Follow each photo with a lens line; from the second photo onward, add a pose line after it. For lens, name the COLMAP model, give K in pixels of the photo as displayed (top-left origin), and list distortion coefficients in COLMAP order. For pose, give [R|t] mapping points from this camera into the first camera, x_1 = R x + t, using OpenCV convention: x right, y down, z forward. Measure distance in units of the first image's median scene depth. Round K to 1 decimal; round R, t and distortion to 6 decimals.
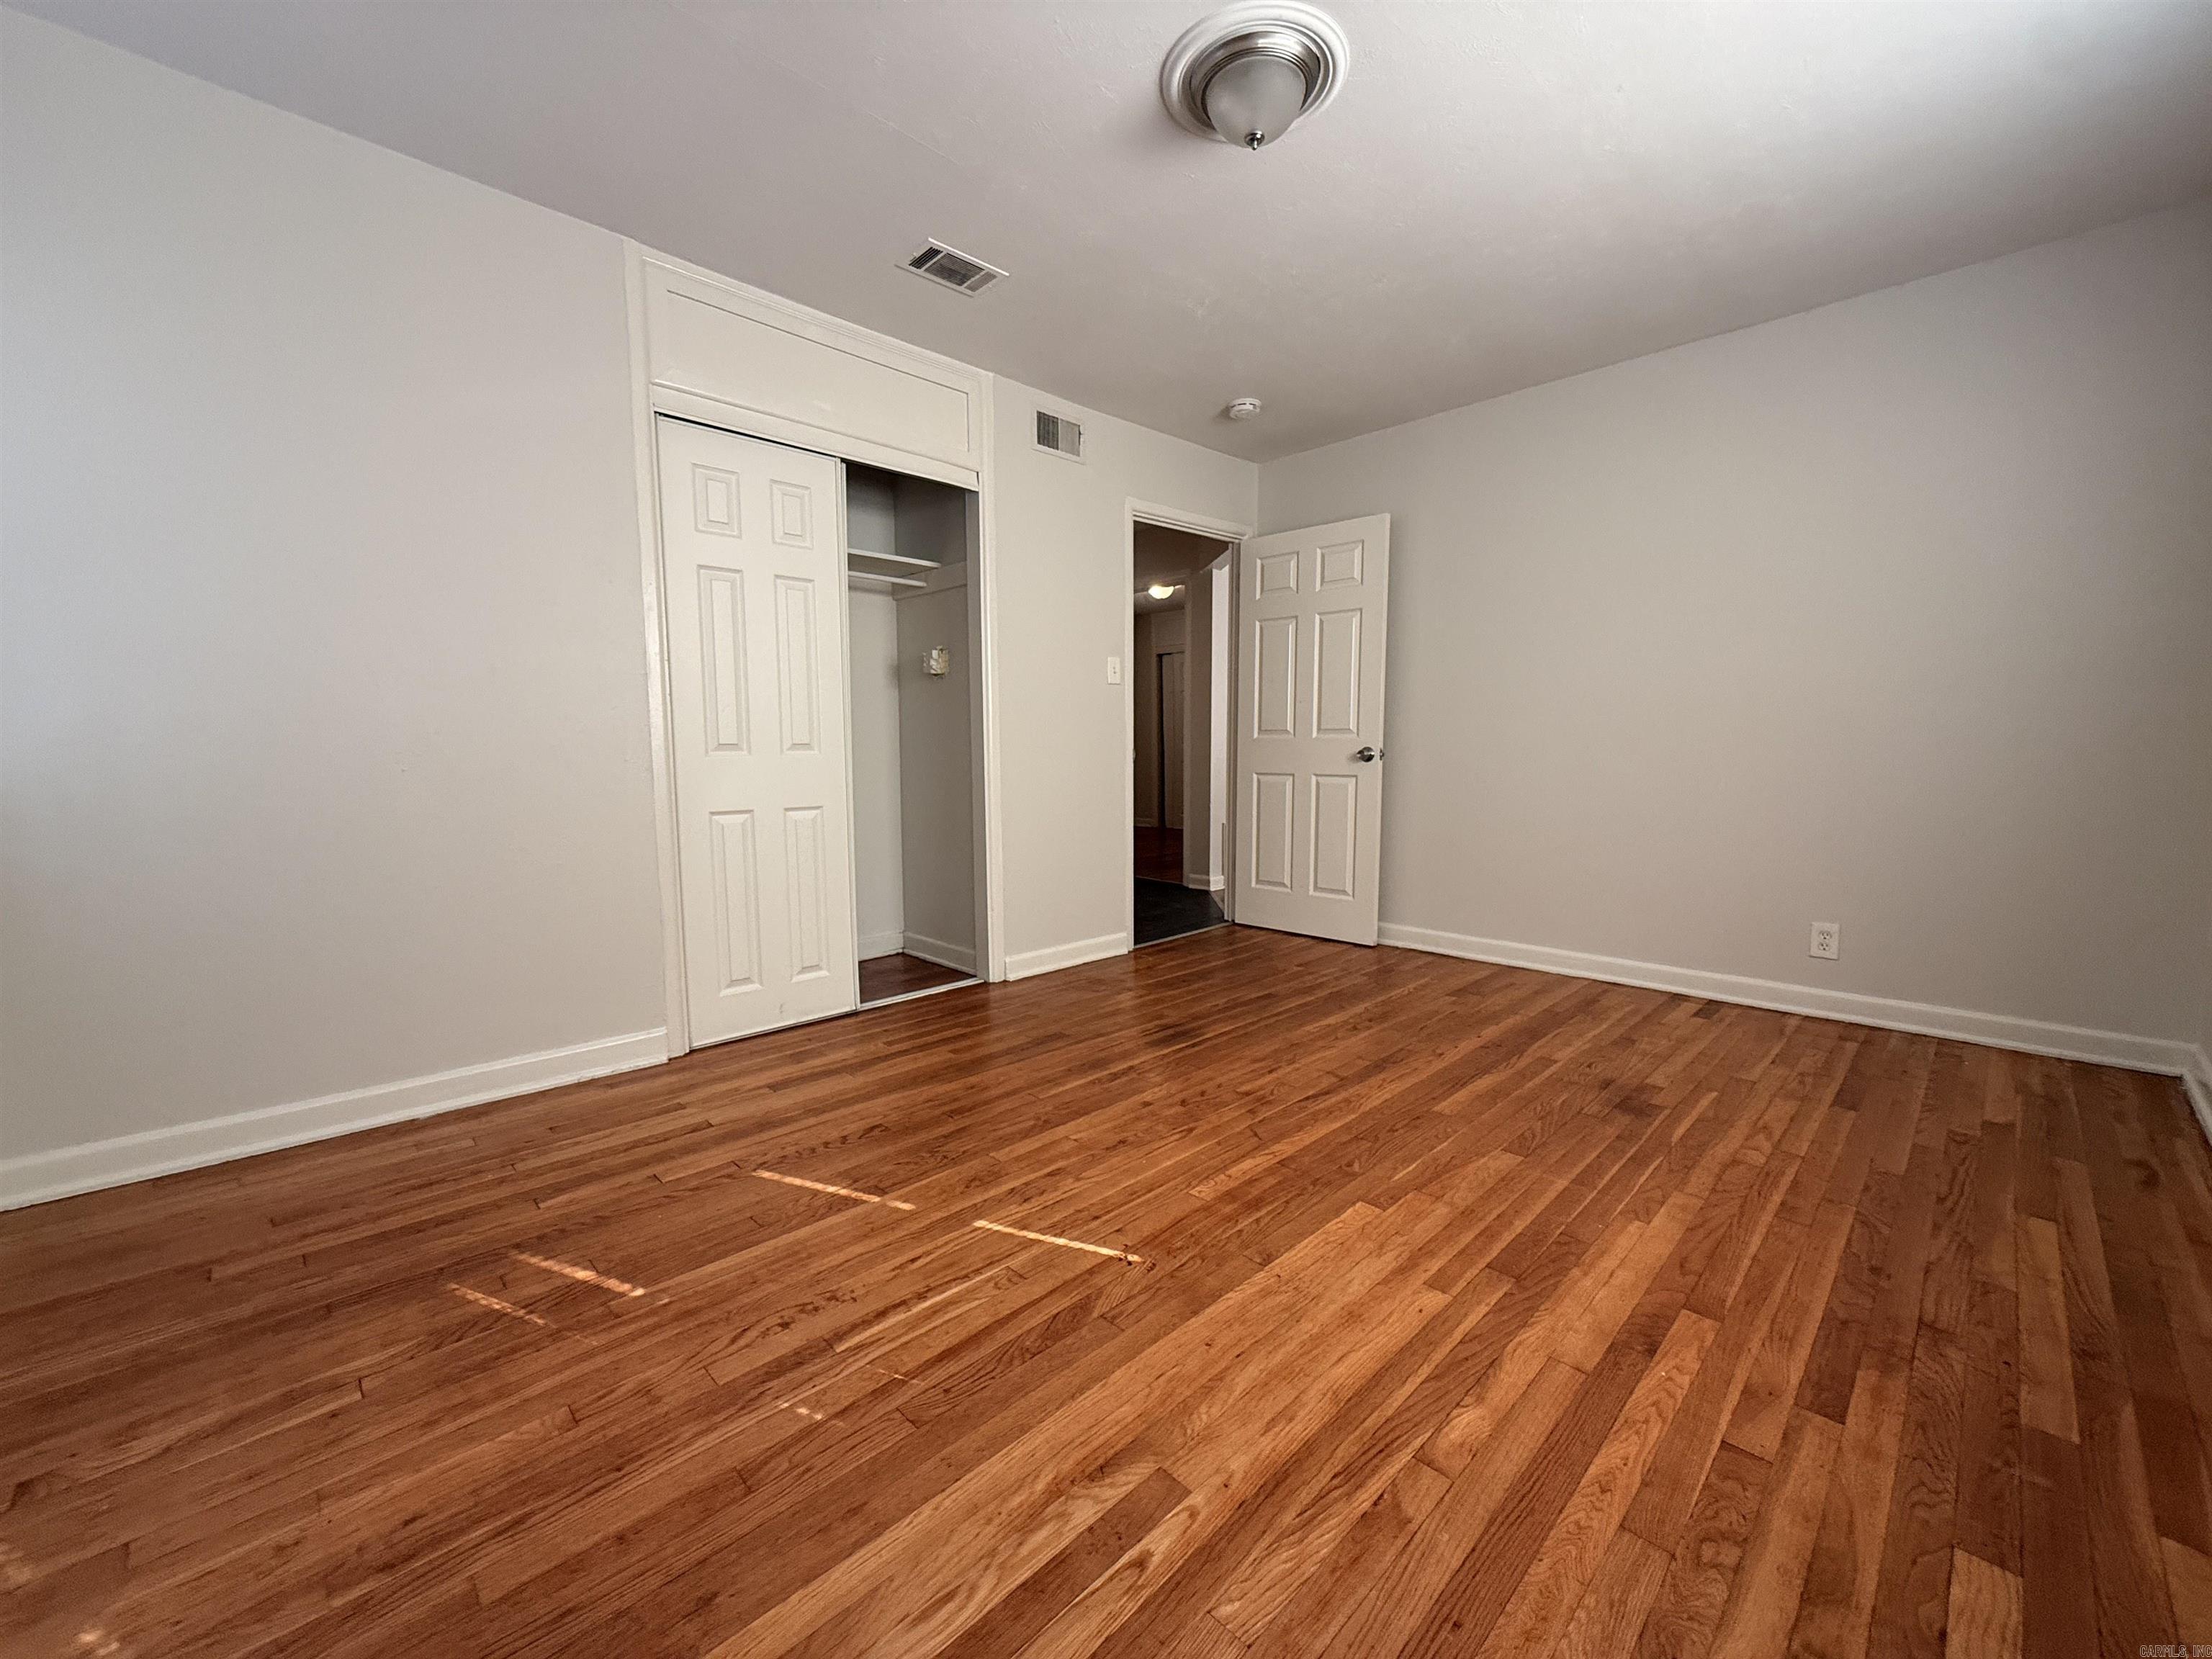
lens RADIAL K [[873.4, 0, 1098.6], [0, 873.4, 826.9], [0, 0, 1]] dist [-0.000452, 0.000446]
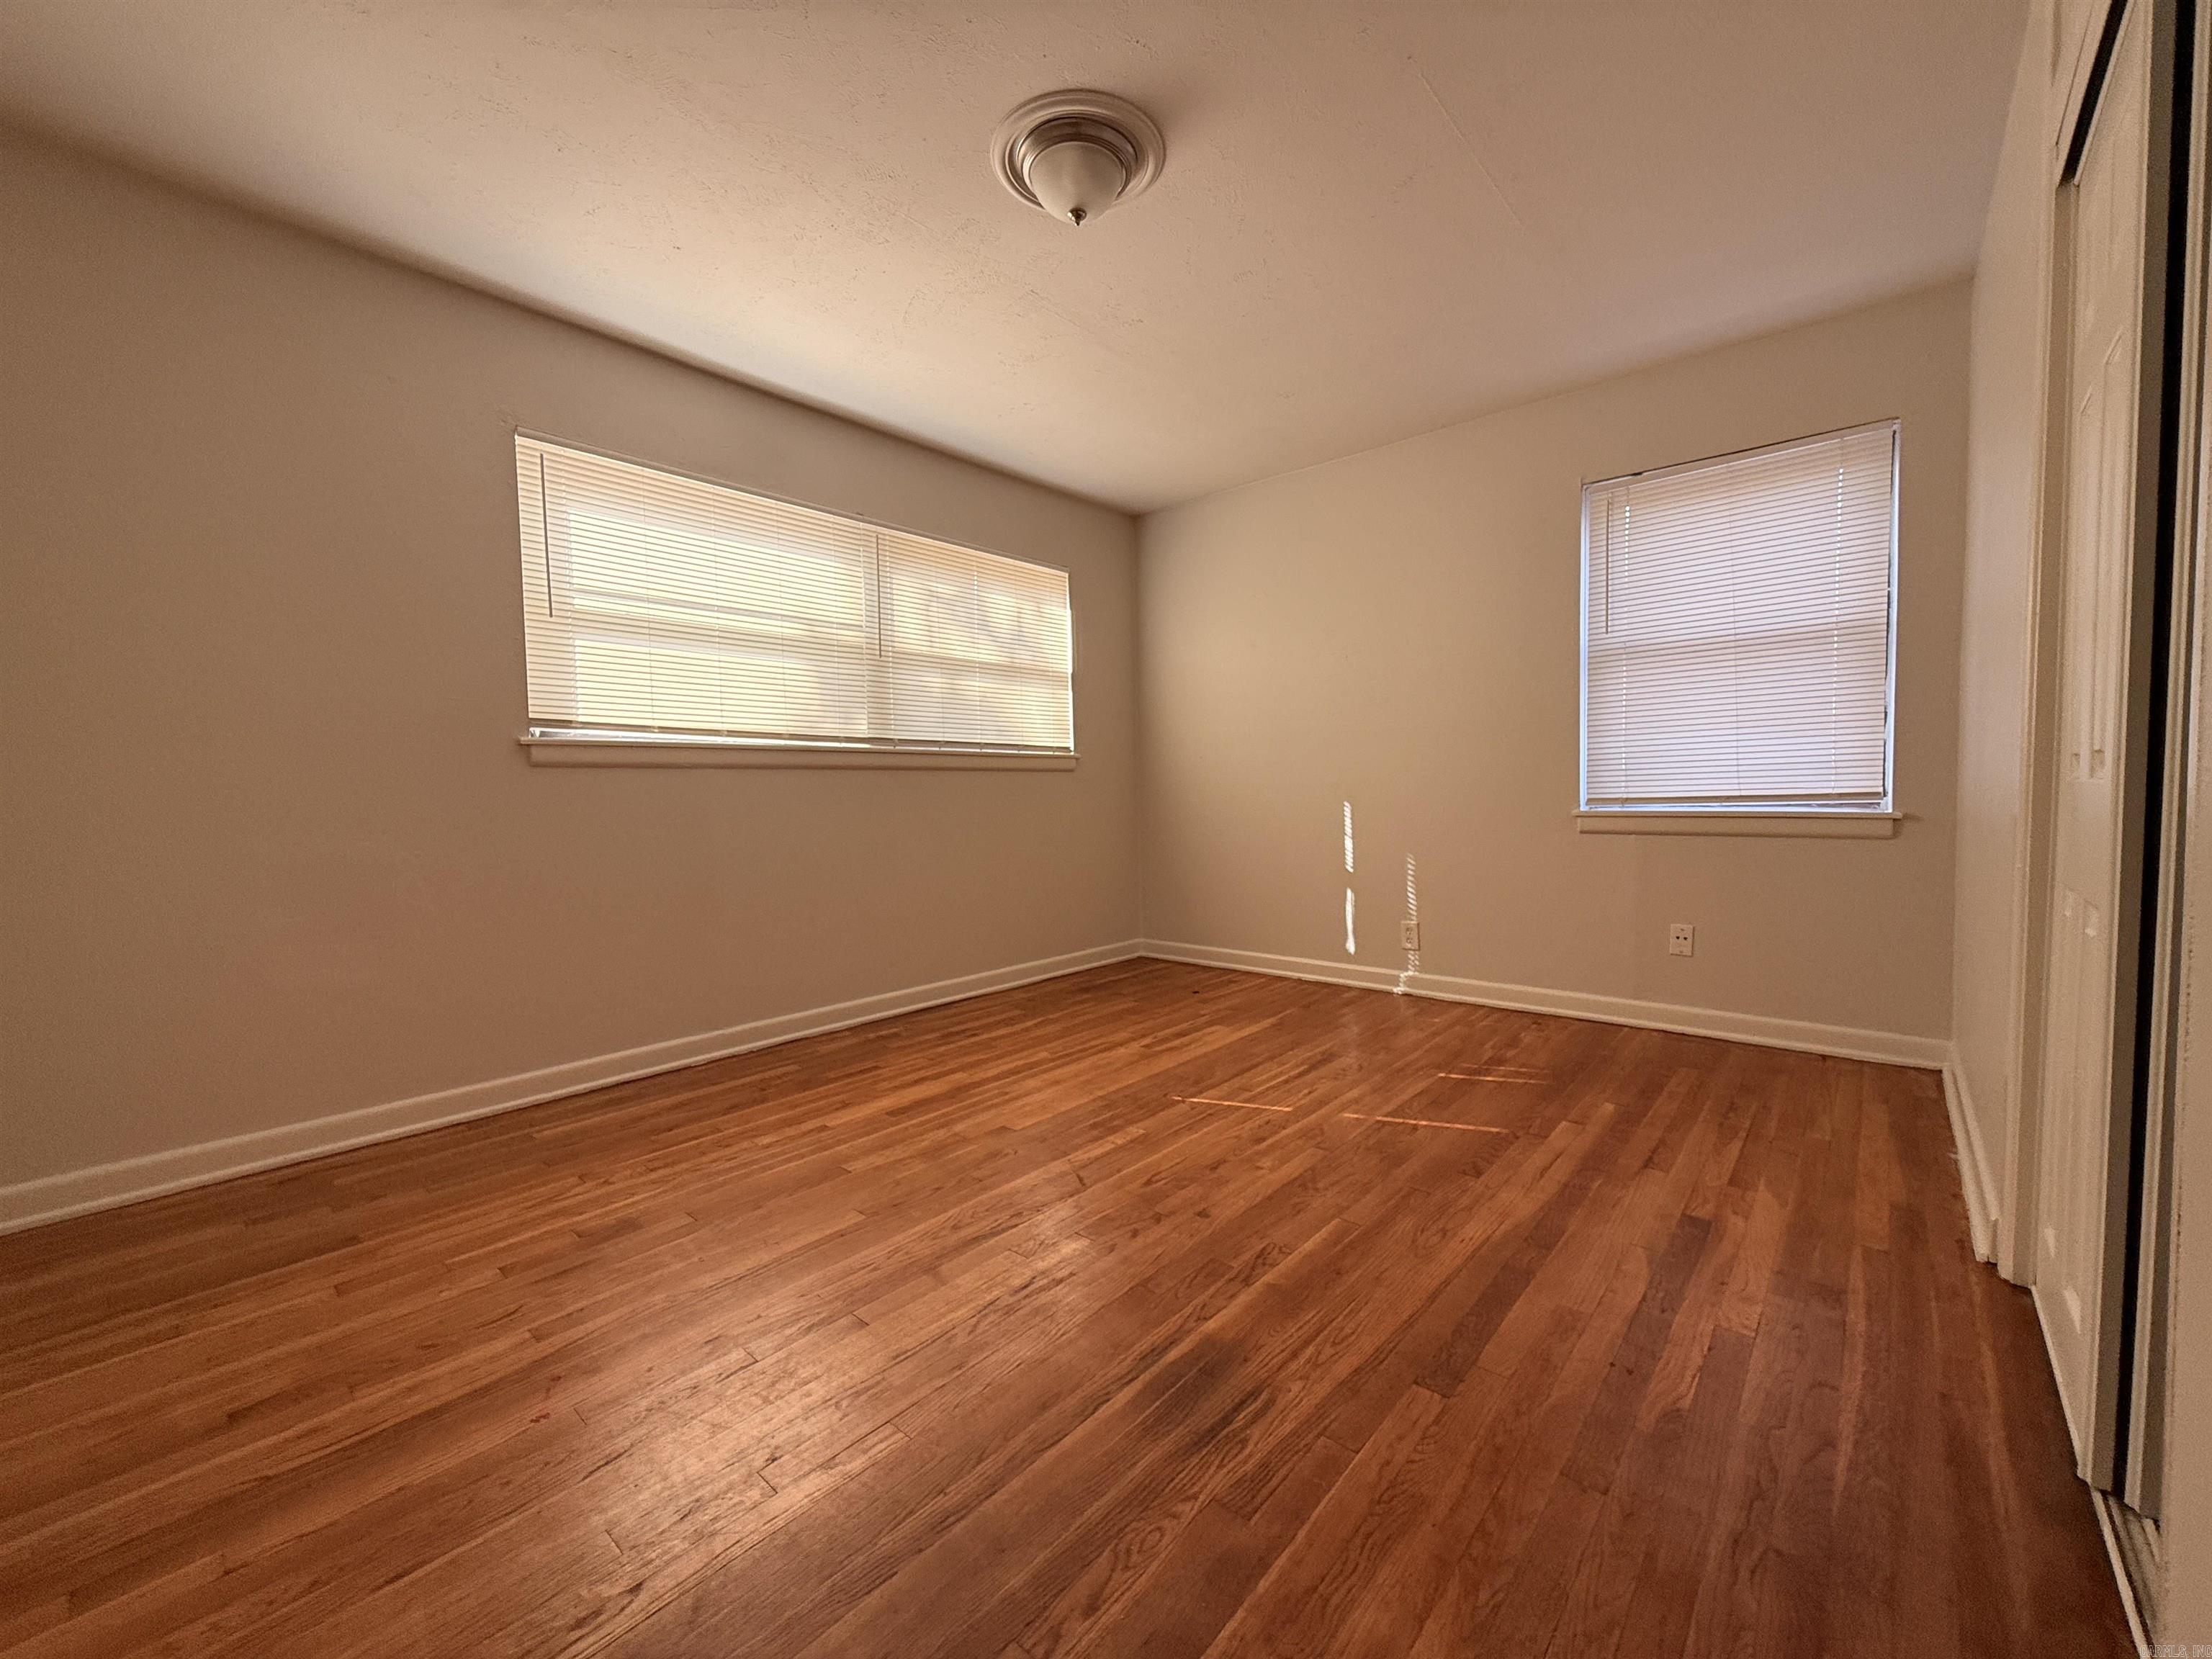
lens RADIAL K [[873.4, 0, 1098.6], [0, 873.4, 826.9], [0, 0, 1]] dist [-0.000452, 0.000446]
pose [[-0.996733, 0.025588, -0.076606, 0.272610], [0.015403, 0.991302, 0.130701, -0.200956], [0.079284, 0.129094, -0.988458, 2.320521]]
